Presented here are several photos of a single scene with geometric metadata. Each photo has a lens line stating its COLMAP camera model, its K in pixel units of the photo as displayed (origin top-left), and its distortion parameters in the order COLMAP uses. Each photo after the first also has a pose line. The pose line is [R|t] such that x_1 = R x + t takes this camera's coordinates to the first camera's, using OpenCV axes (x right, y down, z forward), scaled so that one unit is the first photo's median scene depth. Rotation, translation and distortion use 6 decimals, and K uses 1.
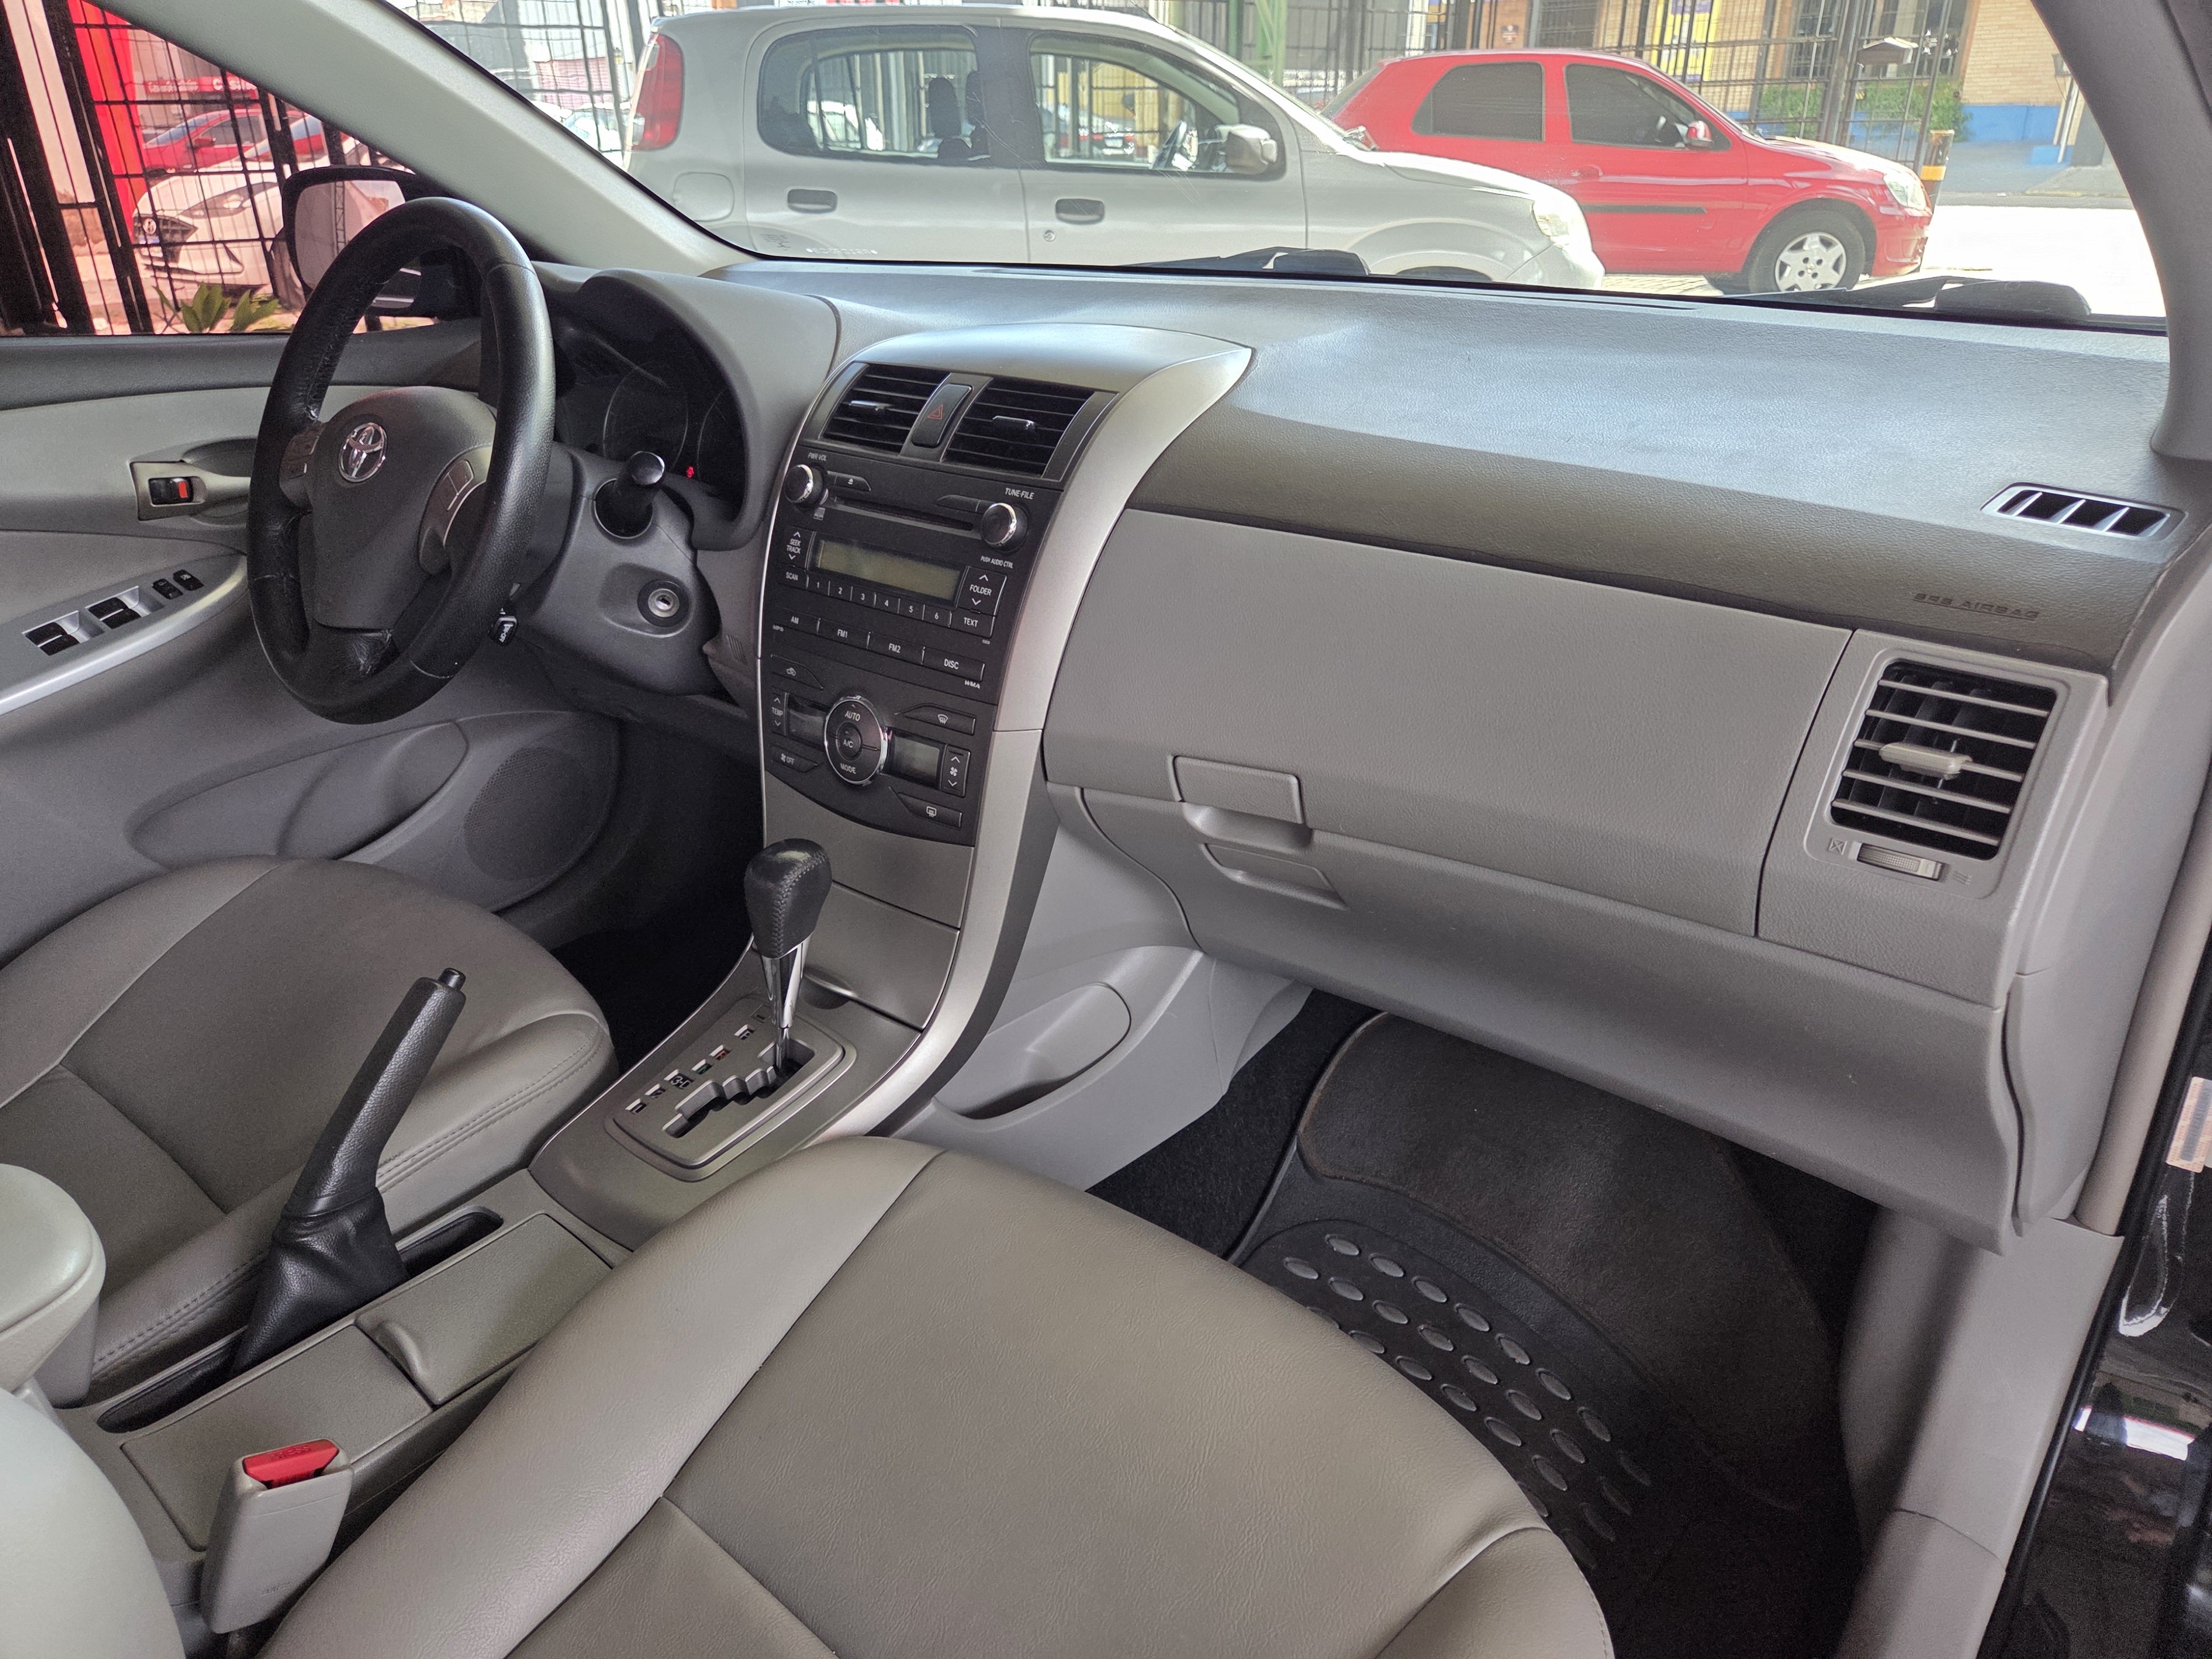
lens RADIAL K [[1505.0, 0, 1077.4], [0, 1505.0, 844.4], [0, 0, 1]] dist [0.060138, -0.060884]
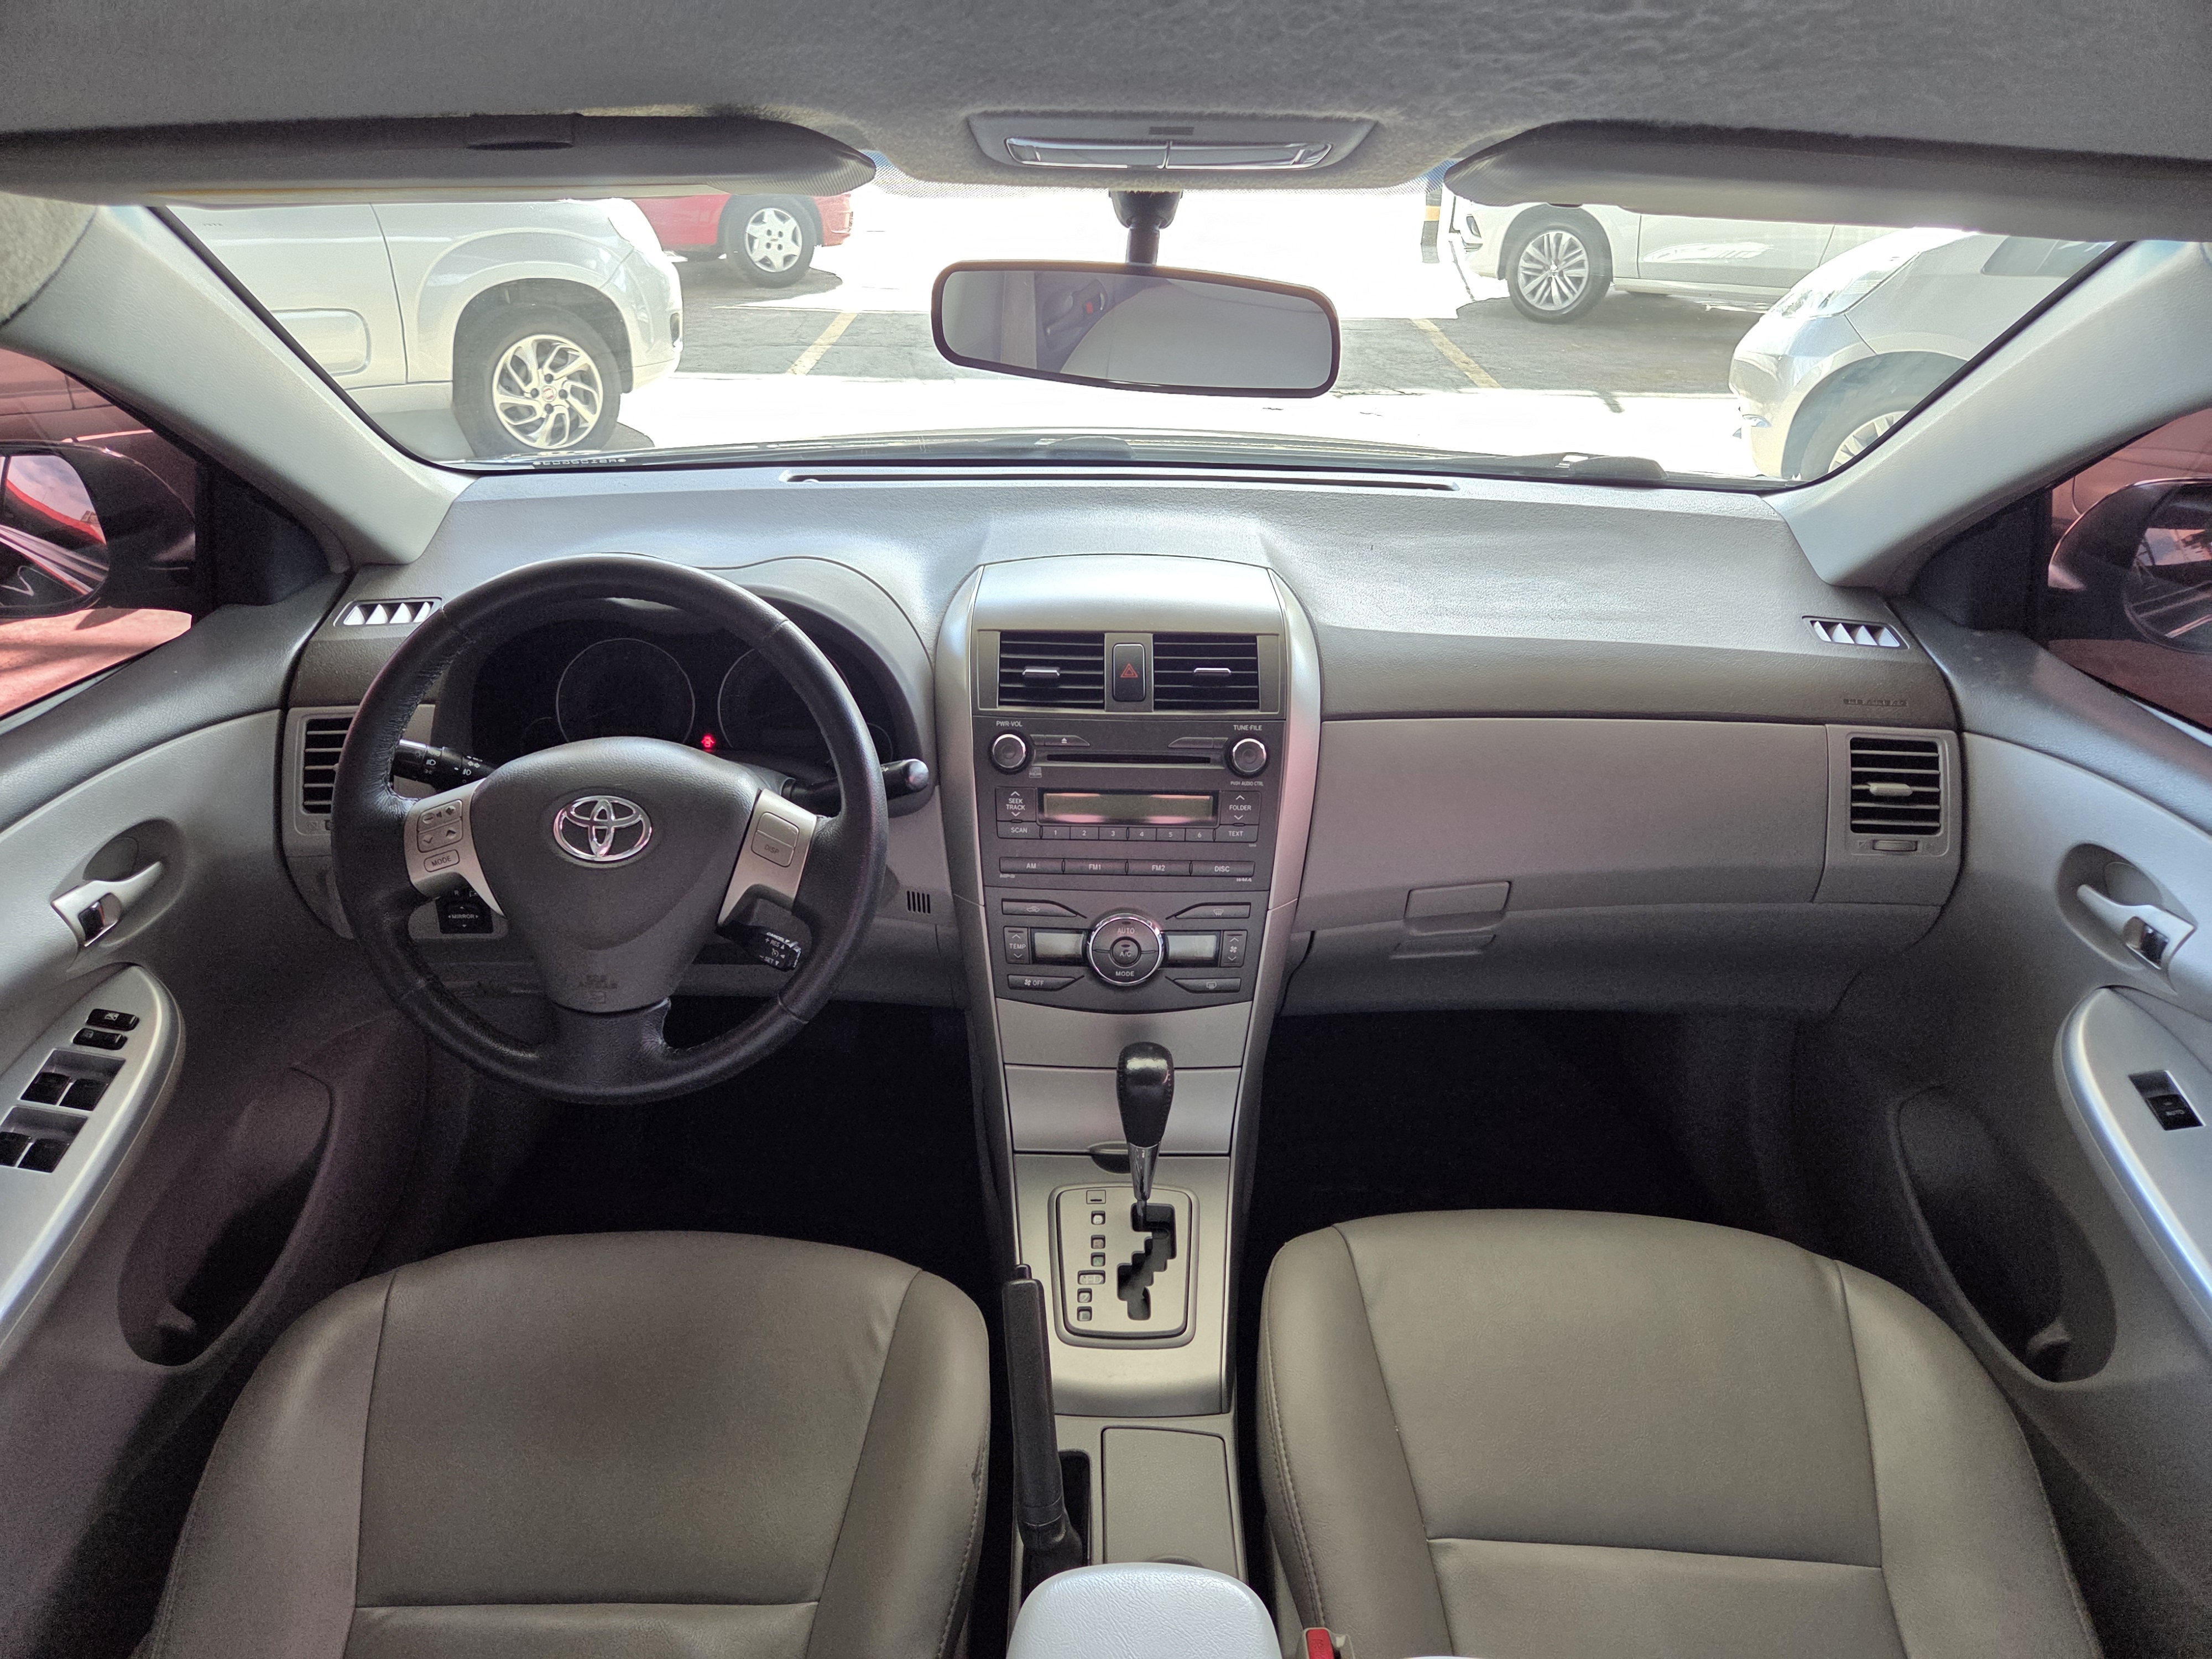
lens RADIAL K [[1505.0, 0, 1077.4], [0, 1505.0, 844.4], [0, 0, 1]] dist [0.060138, -0.060884]
pose [[0.759214, -0.279381, 0.587827, -0.896889], [0.252150, 0.958905, 0.130080, -0.329321], [-0.600012, 0.049462, 0.798460, 0.070123]]
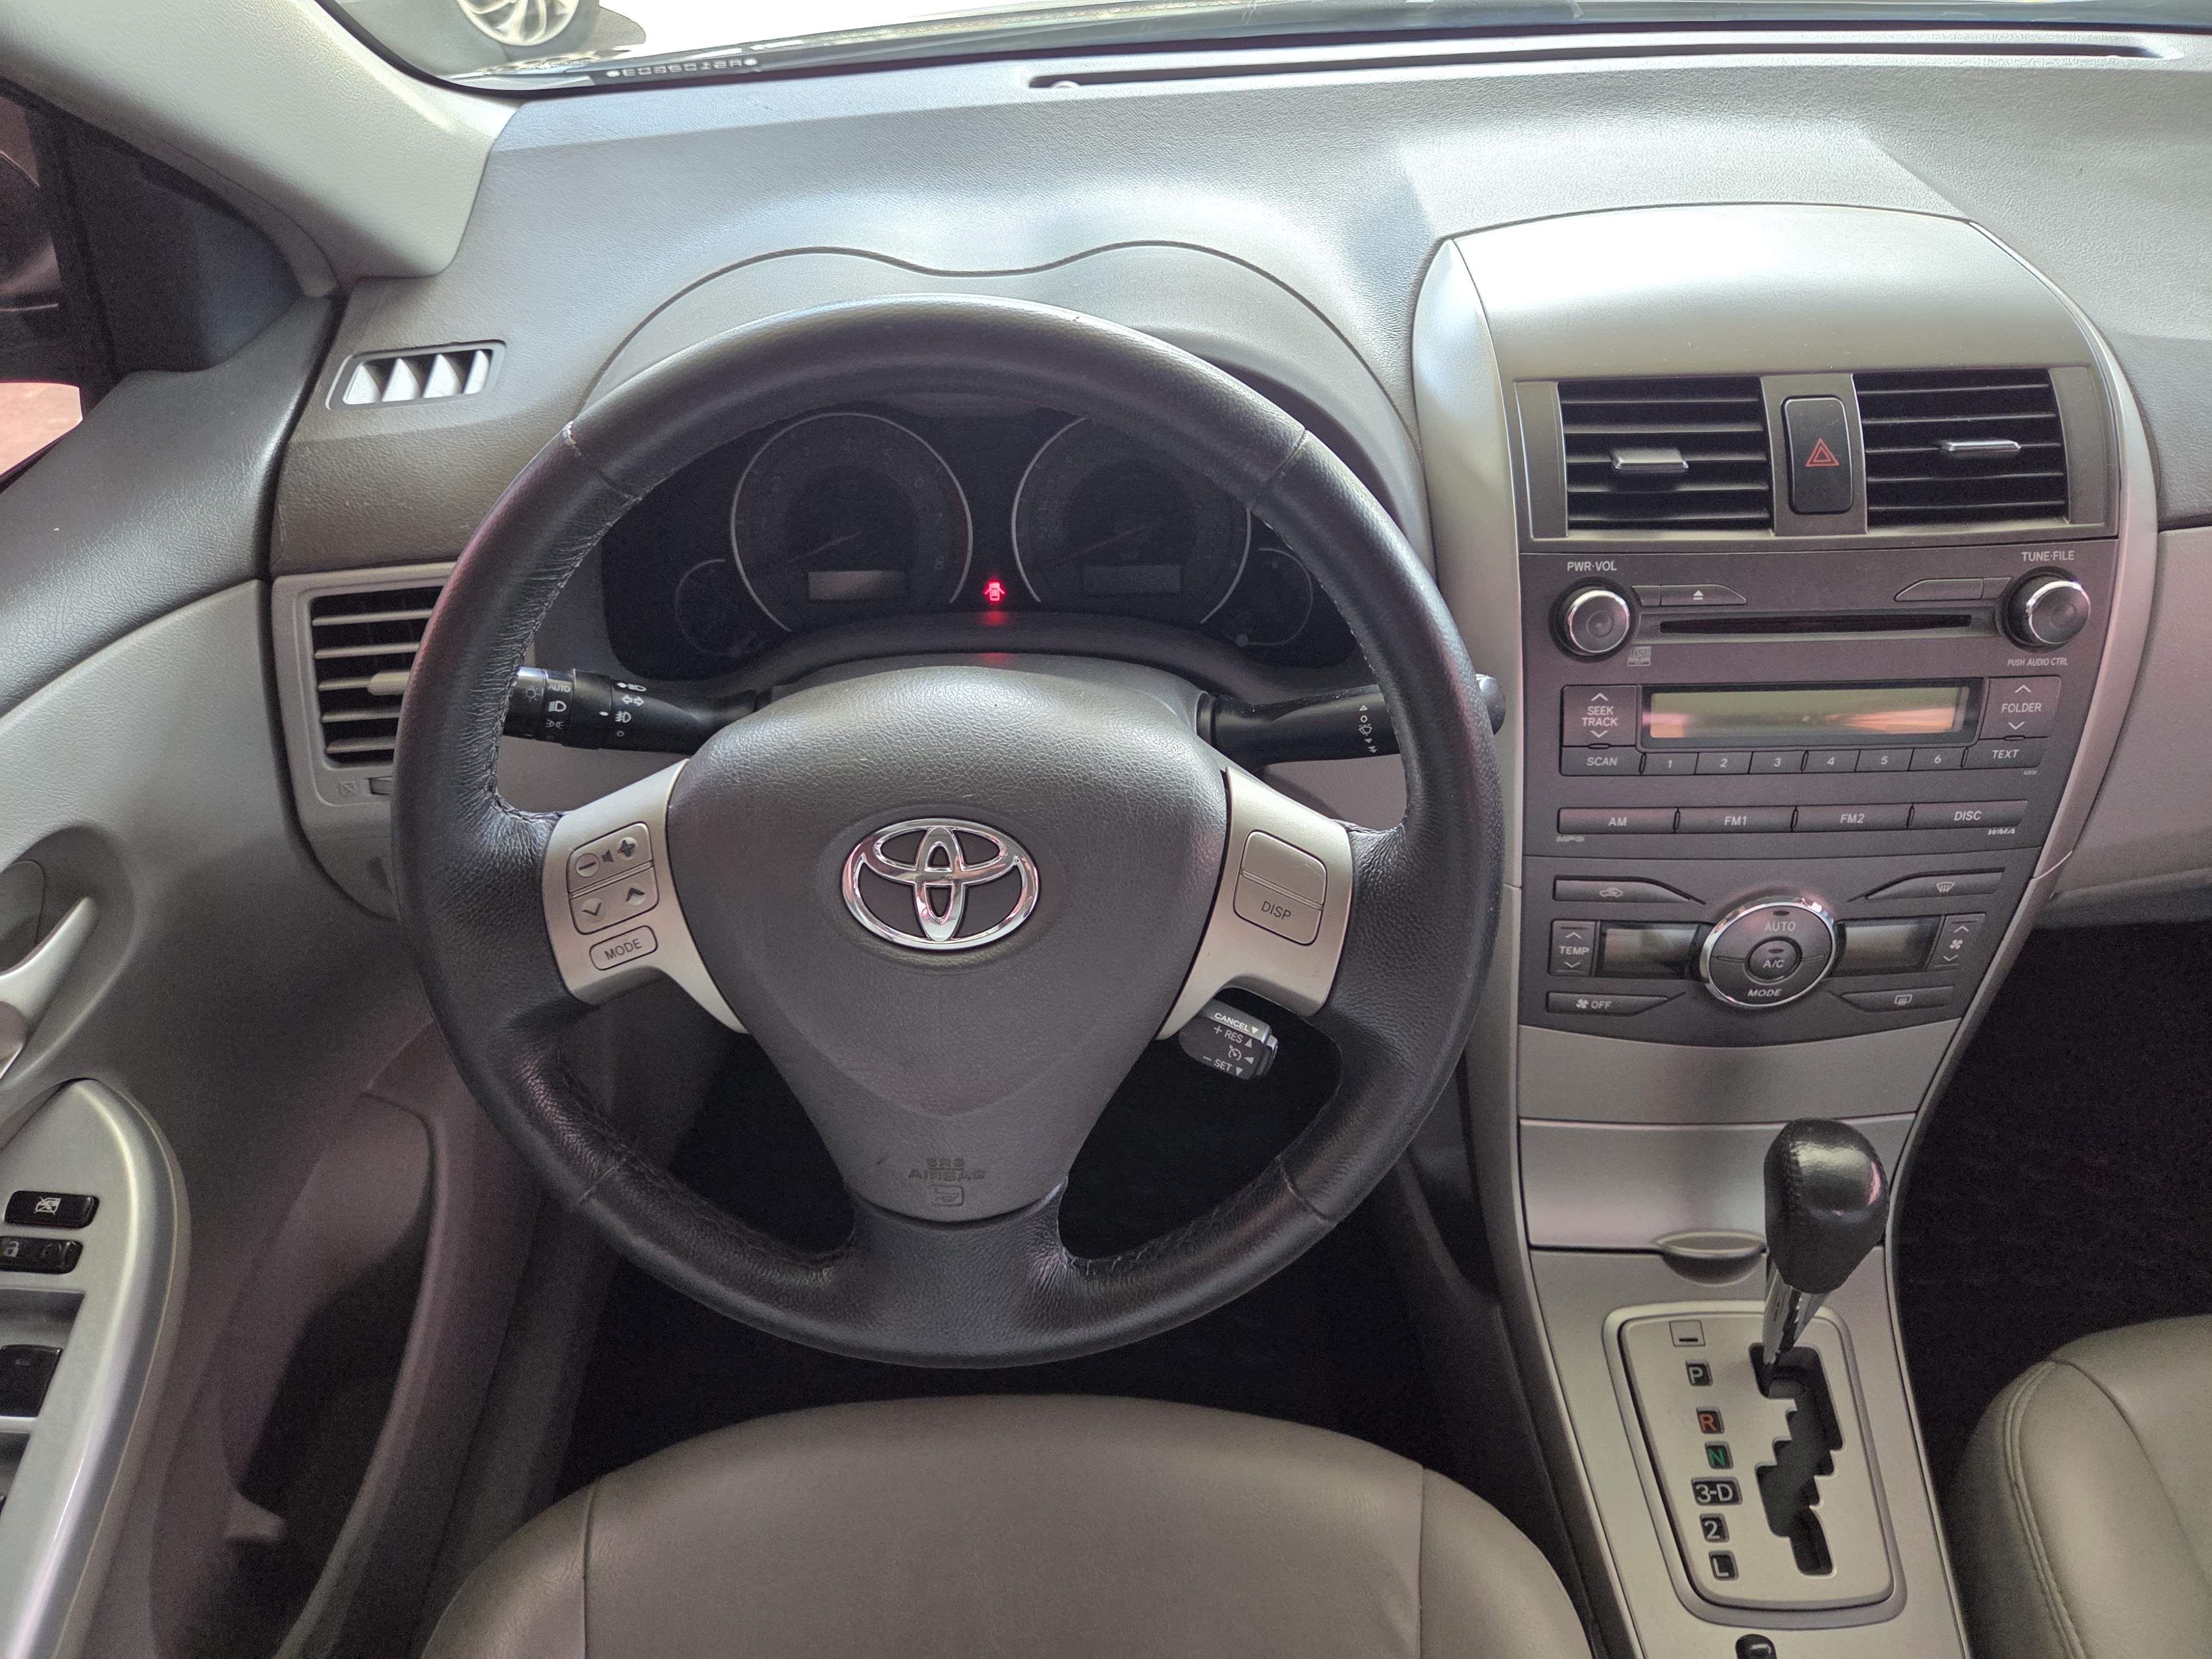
lens RADIAL K [[1505.0, 0, 1077.4], [0, 1505.0, 844.4], [0, 0, 1]] dist [0.060138, -0.060884]
pose [[0.754685, -0.434539, 0.491555, -0.738029], [0.287810, 0.892554, 0.347150, -0.465740], [-0.589590, -0.120515, 0.798662, 0.672186]]
